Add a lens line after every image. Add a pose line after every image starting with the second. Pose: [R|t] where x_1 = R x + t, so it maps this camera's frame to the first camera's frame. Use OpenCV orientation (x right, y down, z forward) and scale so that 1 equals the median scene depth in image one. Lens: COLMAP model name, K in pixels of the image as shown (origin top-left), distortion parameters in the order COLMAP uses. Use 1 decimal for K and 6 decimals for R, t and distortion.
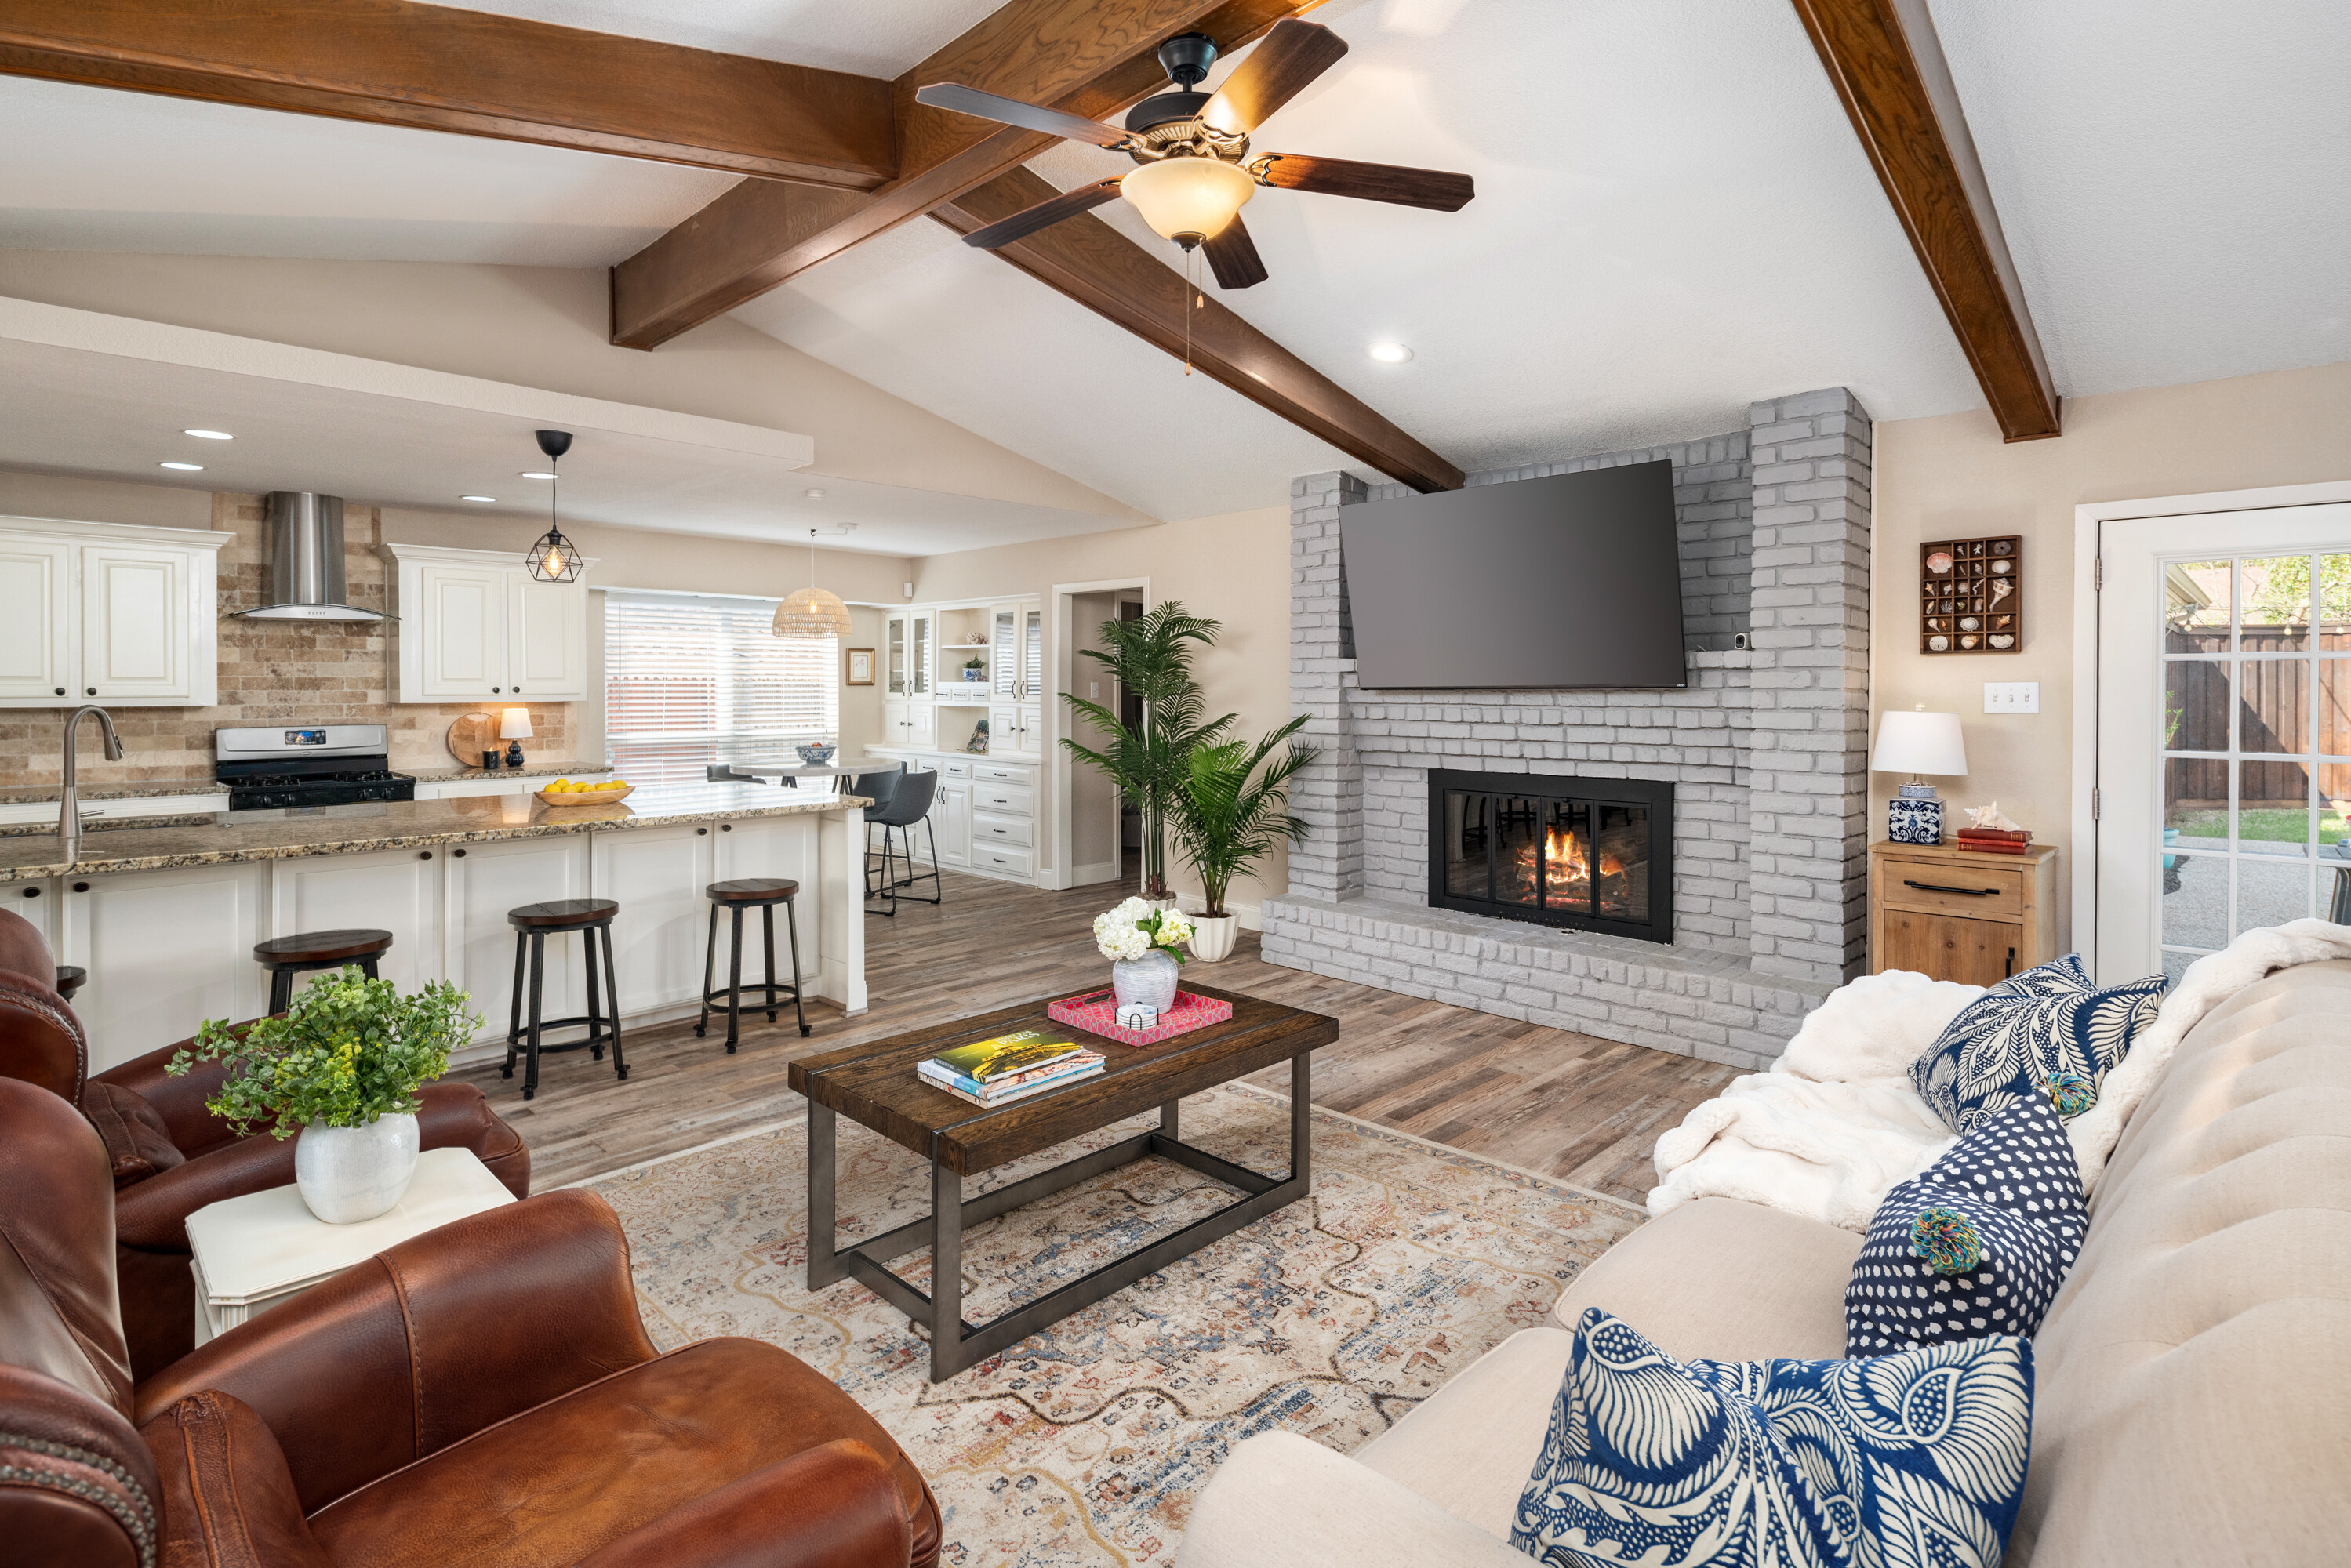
lens RADIAL K [[1151.6, 0, 1172.4], [0, 1151.6, 688.8], [0, 0, 1]] dist [0.002972, -0.001305]
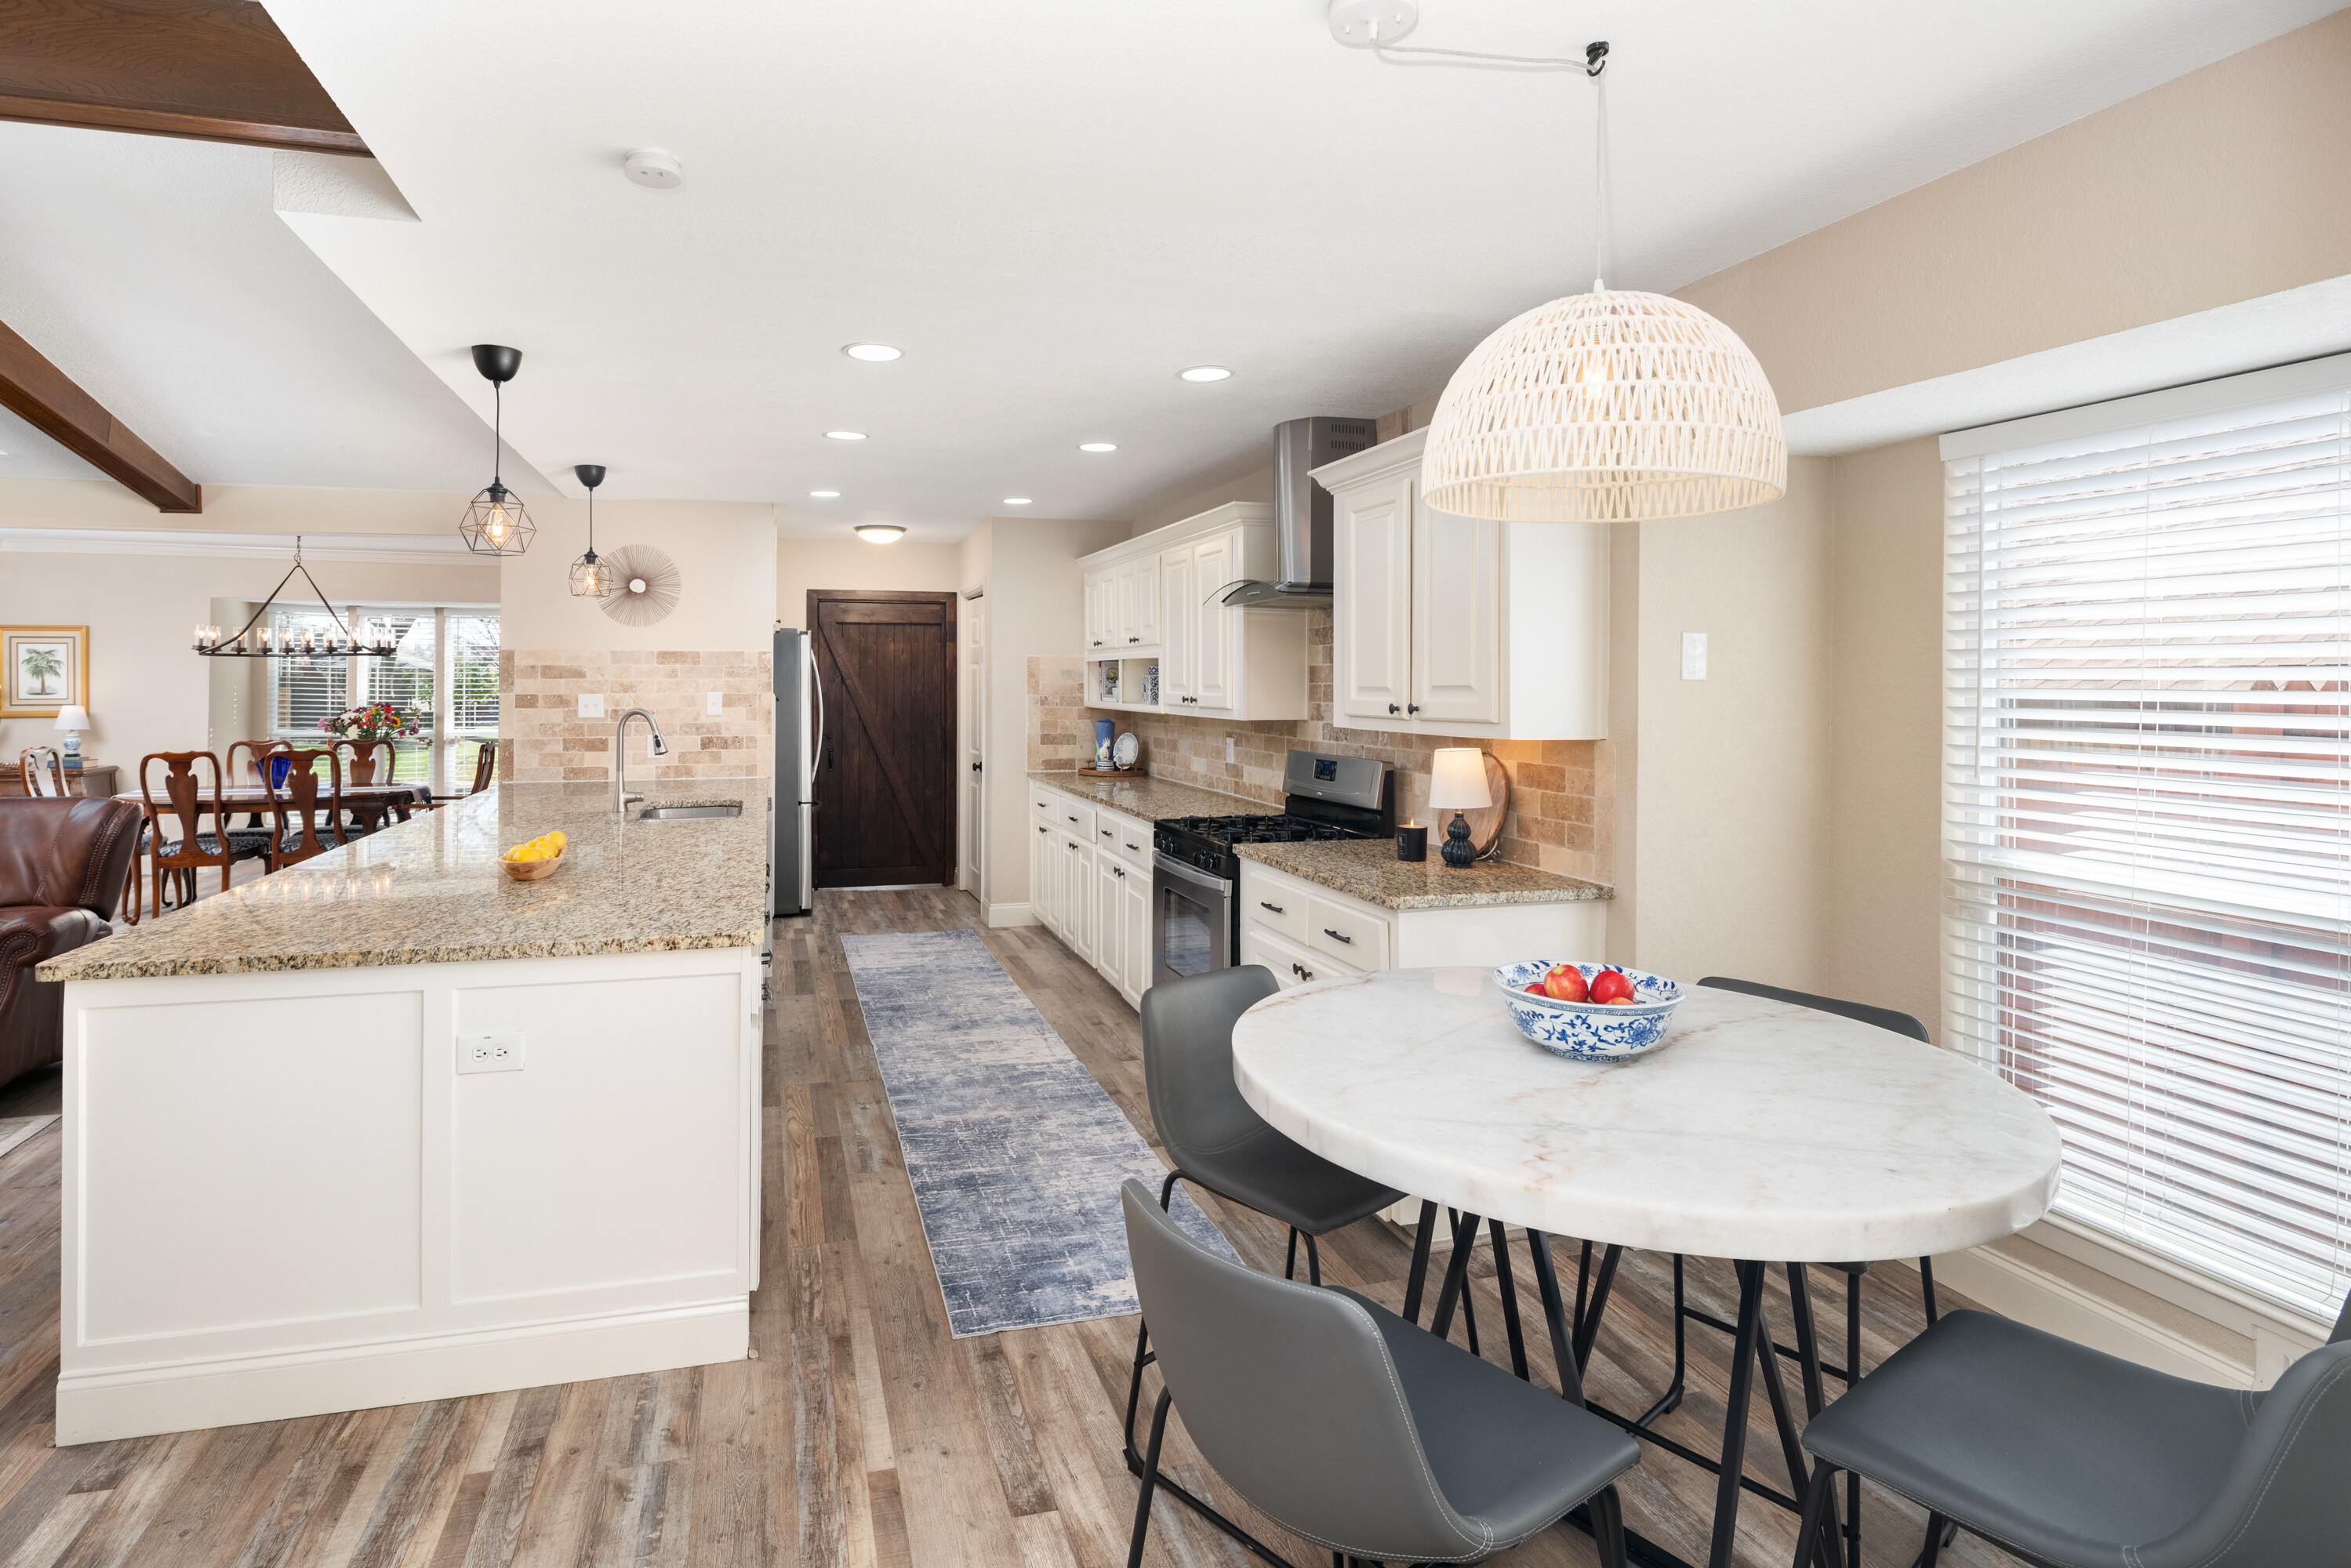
lens RADIAL K [[1151.6, 0, 1066.2], [0, 1151.6, 707.3], [0, 0, 1]] dist [0.002972, -0.001305]
pose [[-0.517746, 0.015798, -0.855389, -0.074434], [-0.008132, 0.999693, 0.023386, -0.011673], [0.855496, 0.019064, -0.517459, 1.241524]]
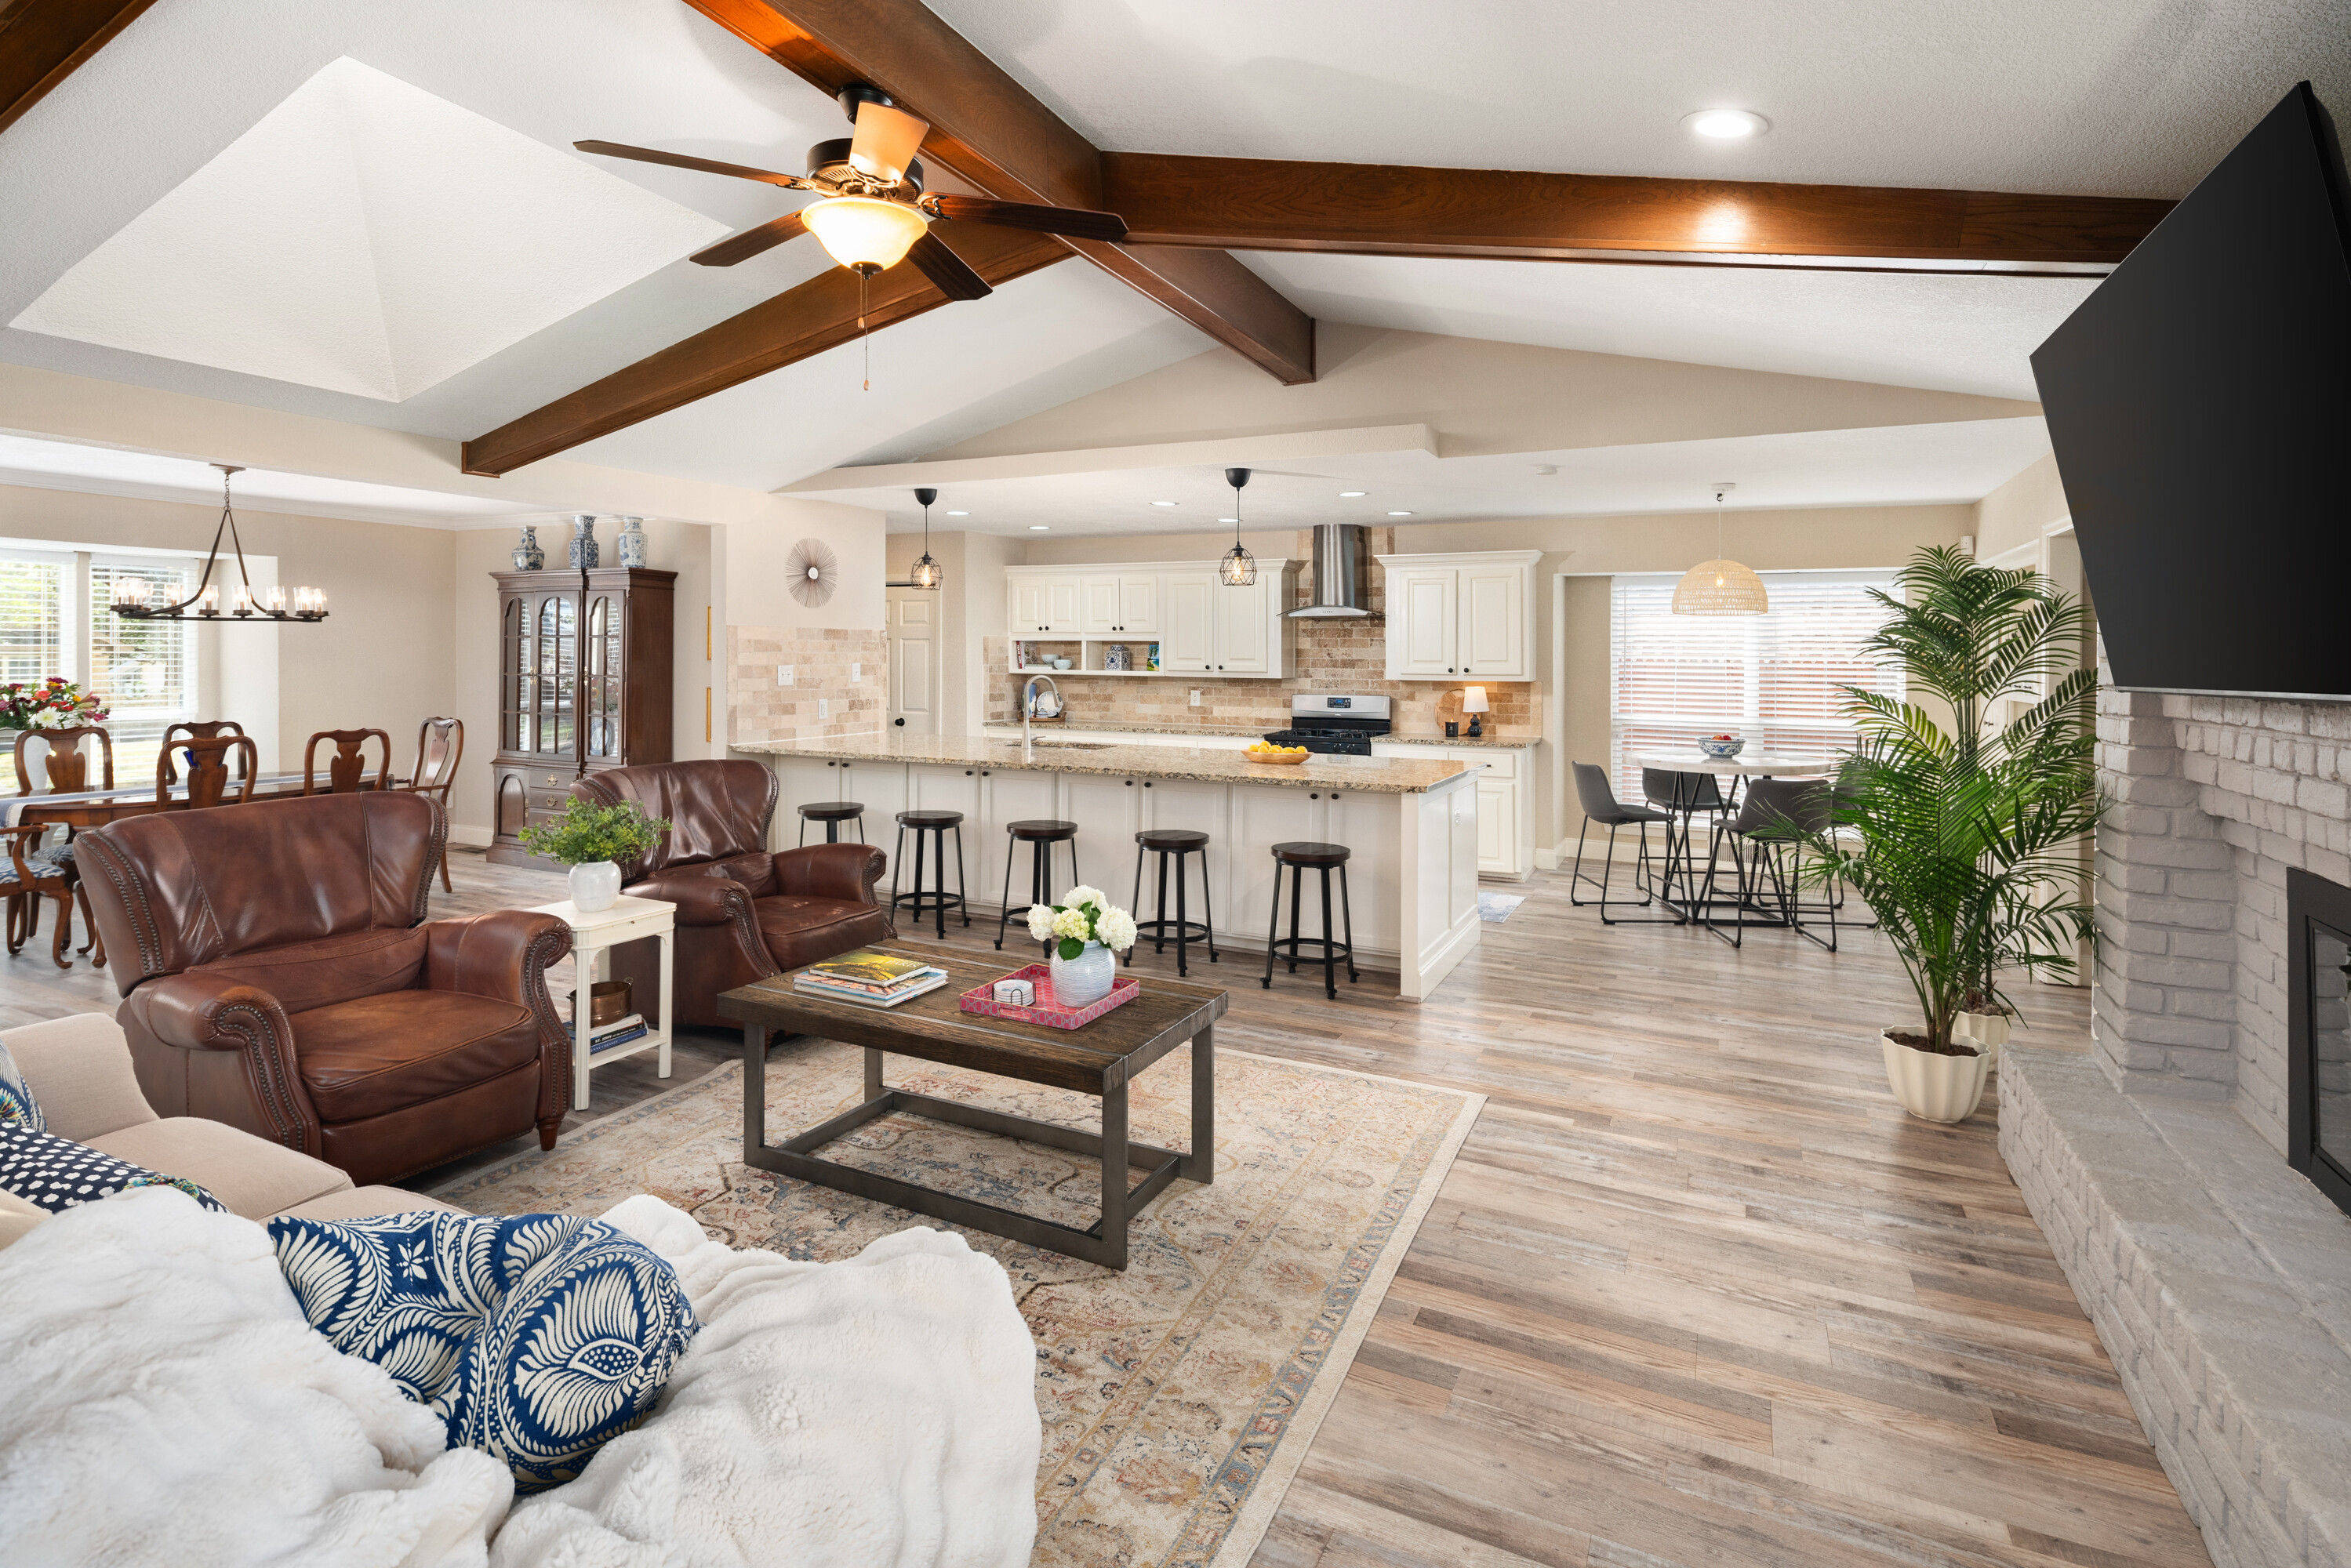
lens RADIAL K [[1151.6, 0, 1153.8], [0, 1151.6, 631.3], [0, 0, 1]] dist [0.002972, -0.001305]
pose [[0.303005, -0.018736, -0.952805, 0.483763], [-0.013078, 0.999631, -0.023816, -0.007394], [0.952899, 0.019677, 0.302648, 0.386326]]
